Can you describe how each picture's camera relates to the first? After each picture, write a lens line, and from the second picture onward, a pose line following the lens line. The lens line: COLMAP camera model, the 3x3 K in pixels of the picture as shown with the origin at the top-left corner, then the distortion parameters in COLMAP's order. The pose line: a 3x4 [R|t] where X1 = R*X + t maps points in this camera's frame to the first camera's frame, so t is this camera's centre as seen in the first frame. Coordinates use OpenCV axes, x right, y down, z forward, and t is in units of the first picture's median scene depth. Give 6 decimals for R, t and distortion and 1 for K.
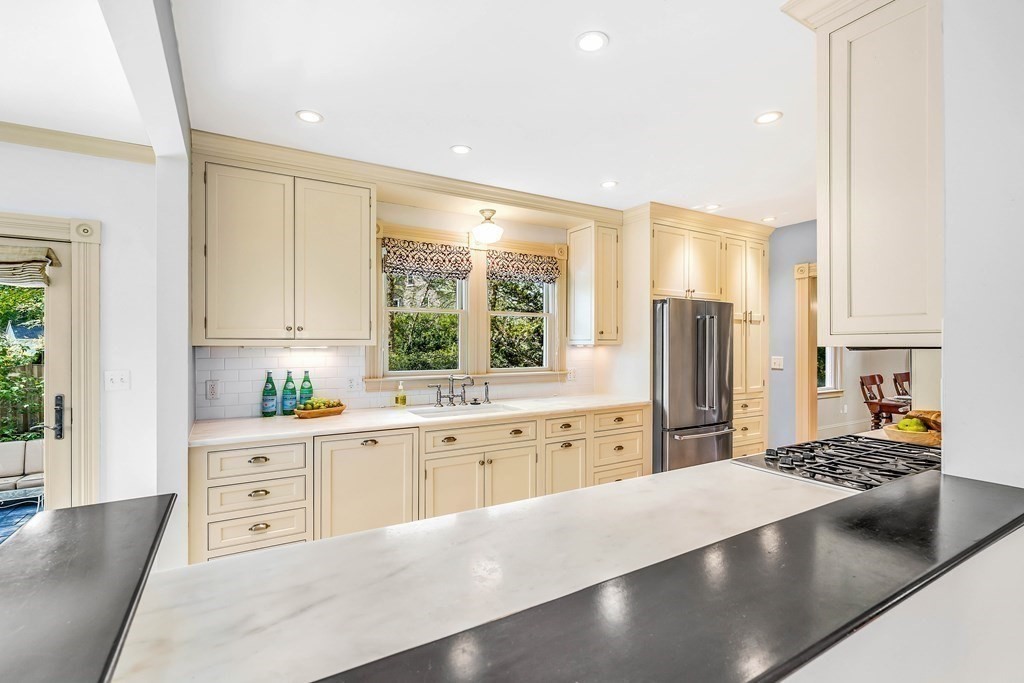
lens RADIAL K [[479.7, 0, 519.6], [0, 479.7, 346.3], [0, 0, 1]] dist [0.001883, -0.000132]
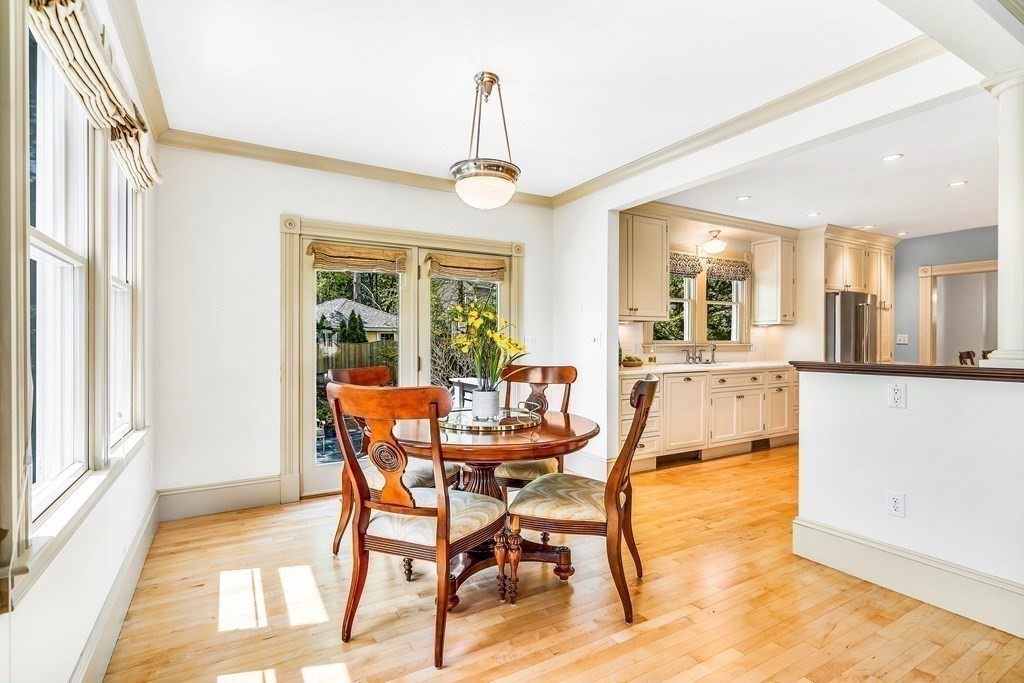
lens RADIAL K [[479.7, 0, 503.4], [0, 479.7, 338.8], [0, 0, 1]] dist [0.001883, -0.000132]
pose [[0.999092, 0.006043, -0.042162, -0.601702], [-0.006241, 0.999970, -0.004572, 0.052202], [0.042134, 0.004831, 0.999100, -0.452456]]
